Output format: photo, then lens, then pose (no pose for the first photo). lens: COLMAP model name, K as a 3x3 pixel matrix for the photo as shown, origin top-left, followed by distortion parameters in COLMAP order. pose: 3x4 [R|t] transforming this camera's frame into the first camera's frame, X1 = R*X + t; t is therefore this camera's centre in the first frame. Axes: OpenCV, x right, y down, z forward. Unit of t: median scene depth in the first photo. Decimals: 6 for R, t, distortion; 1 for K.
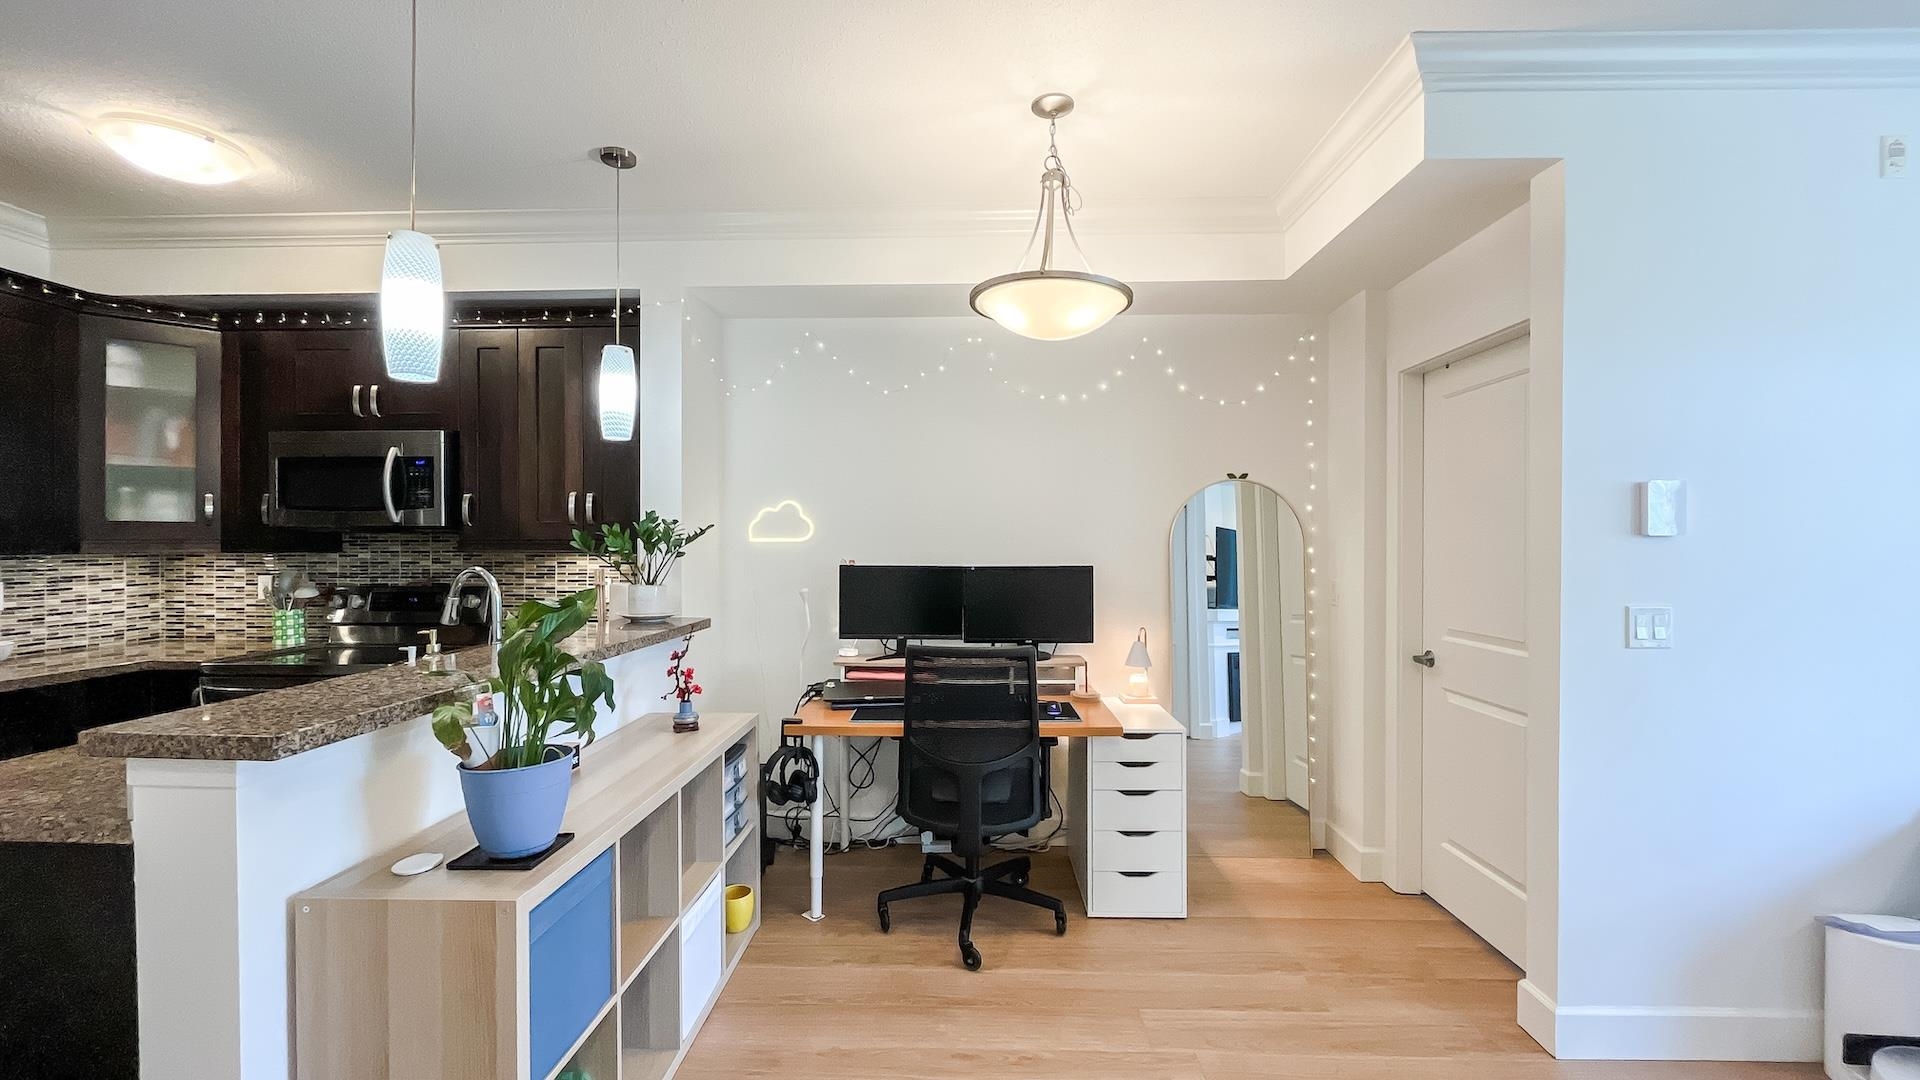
lens RADIAL K [[772.2, 0, 955.6], [0, 772.2, 543.7], [0, 0, 1]] dist [-0.004574, -0.000623]
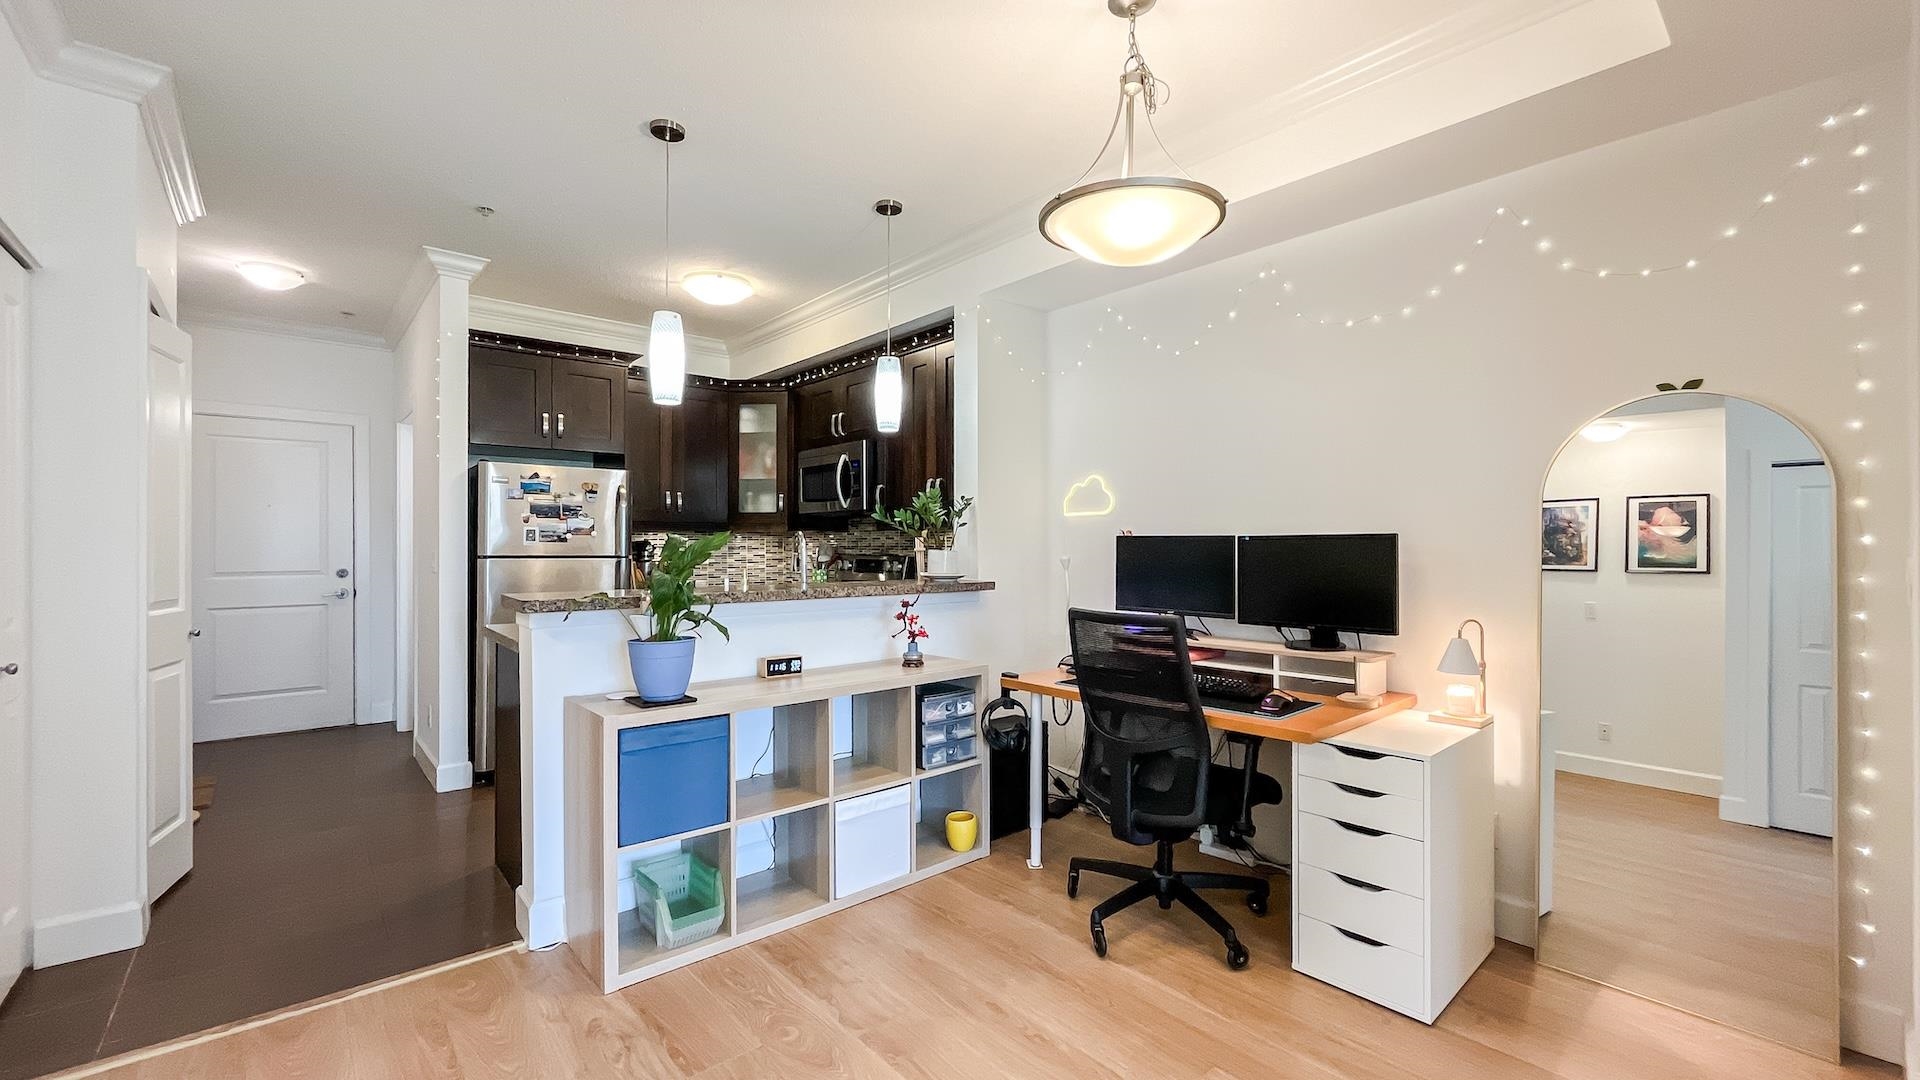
lens RADIAL K [[772.6, 0, 958.0], [0, 772.6, 544.2], [0, 0, 1]] dist [-0.000757, -0.000033]
pose [[0.682567, -0.001136, -0.730822, 0.451177], [-0.000752, 0.999997, -0.002257, 0.042126], [0.730822, 0.002090, 0.682565, 0.177385]]
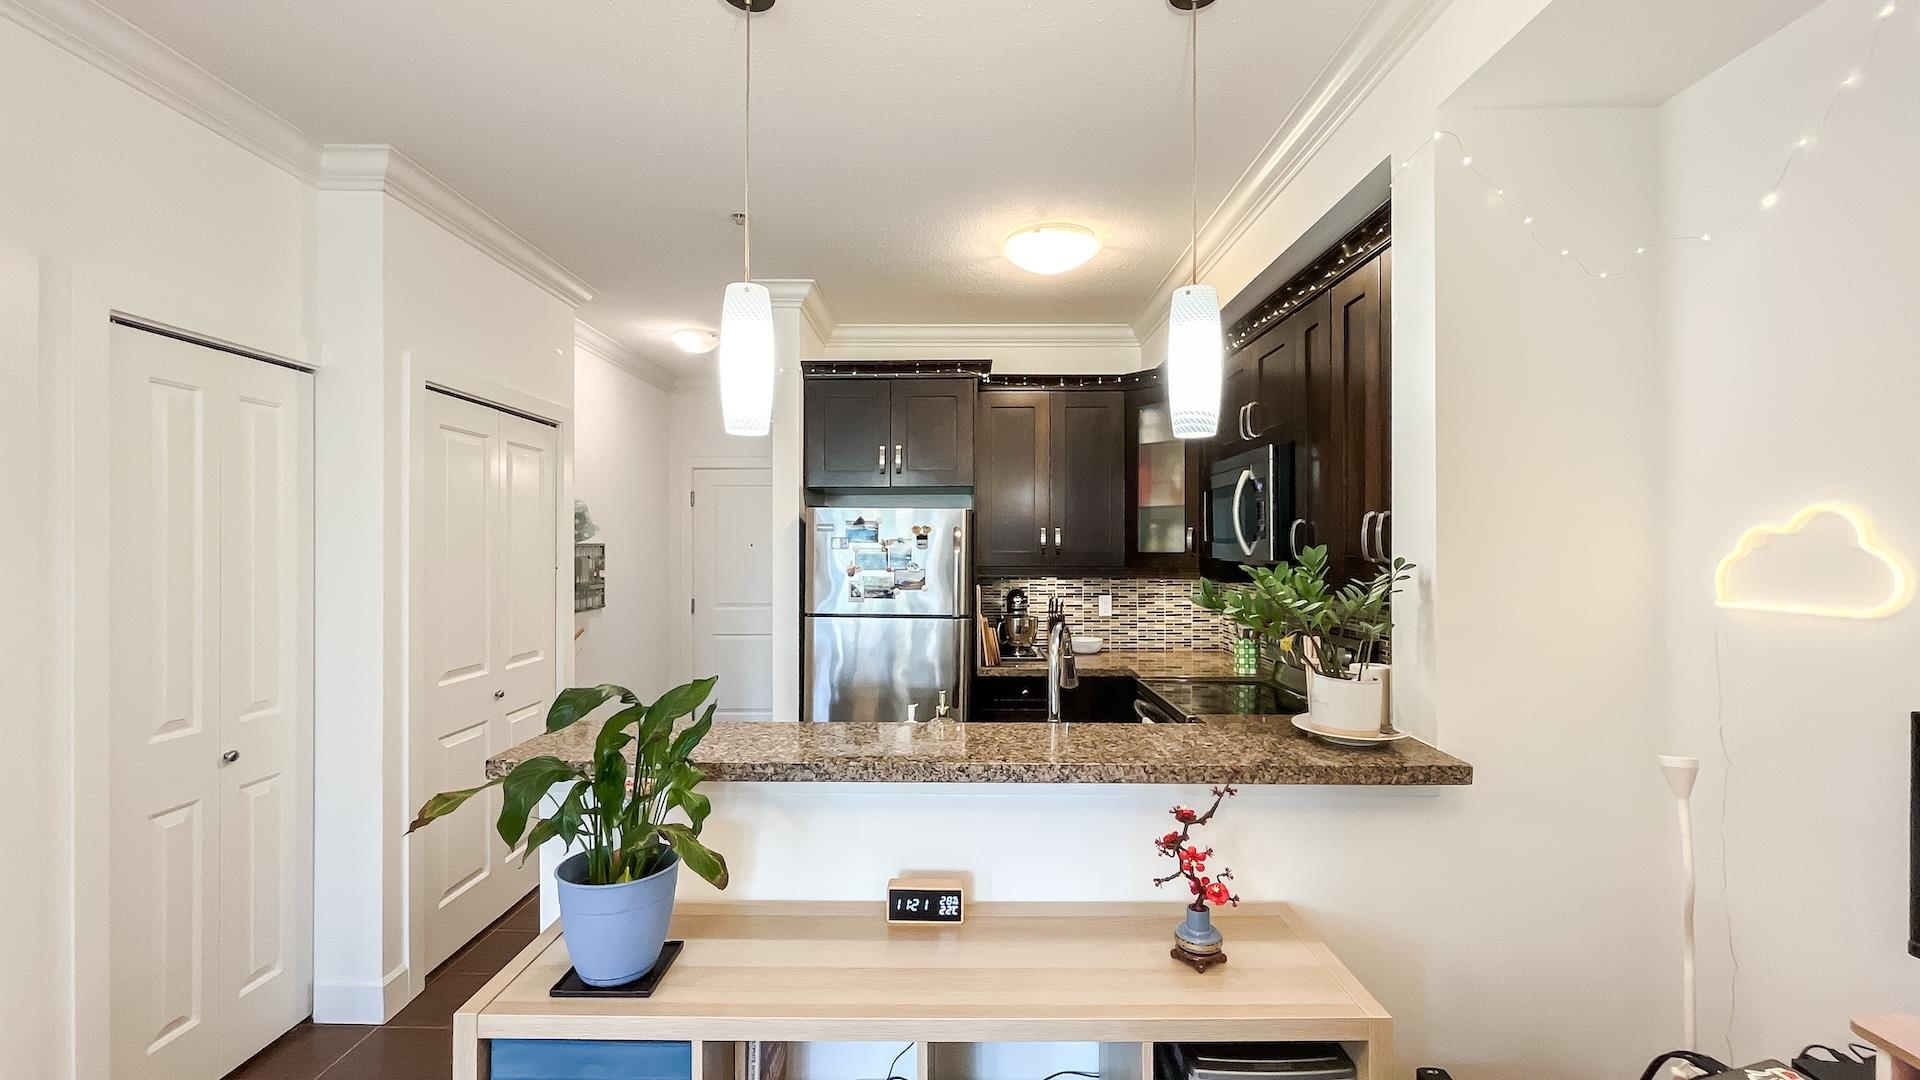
lens RADIAL K [[772.2, 0, 955.6], [0, 772.2, 543.7], [0, 0, 1]] dist [-0.004574, -0.000623]
pose [[0.027526, -0.003133, -0.999616, 0.142931], [-0.003692, 0.999988, -0.003236, -0.036121], [0.999614, 0.003780, 0.027514, 0.633633]]
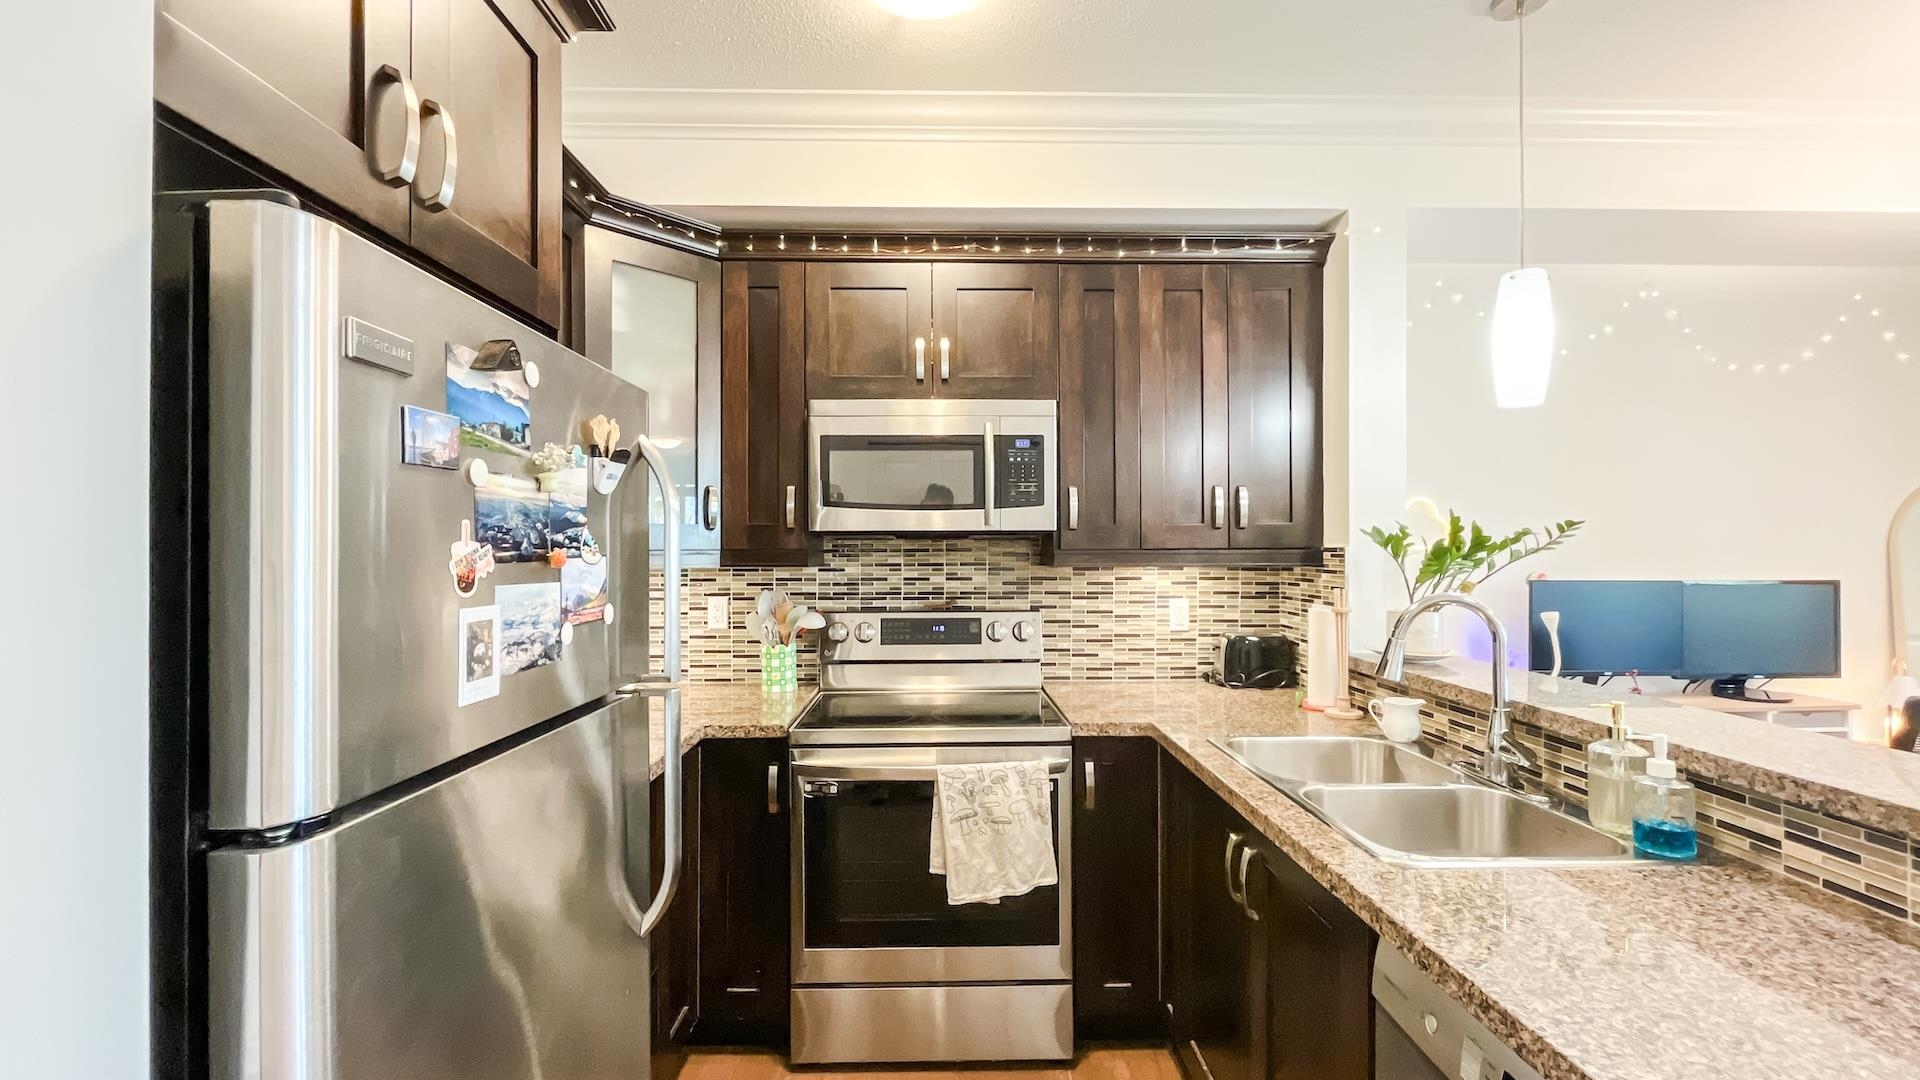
lens RADIAL K [[772.2, 0, 955.6], [0, 772.2, 543.7], [0, 0, 1]] dist [-0.004574, -0.000623]
pose [[0.998838, -0.002678, 0.048127, -0.785085], [0.002685, 0.999996, -0.000074, -0.010817], [-0.048127, 0.000203, 0.998841, 0.268493]]
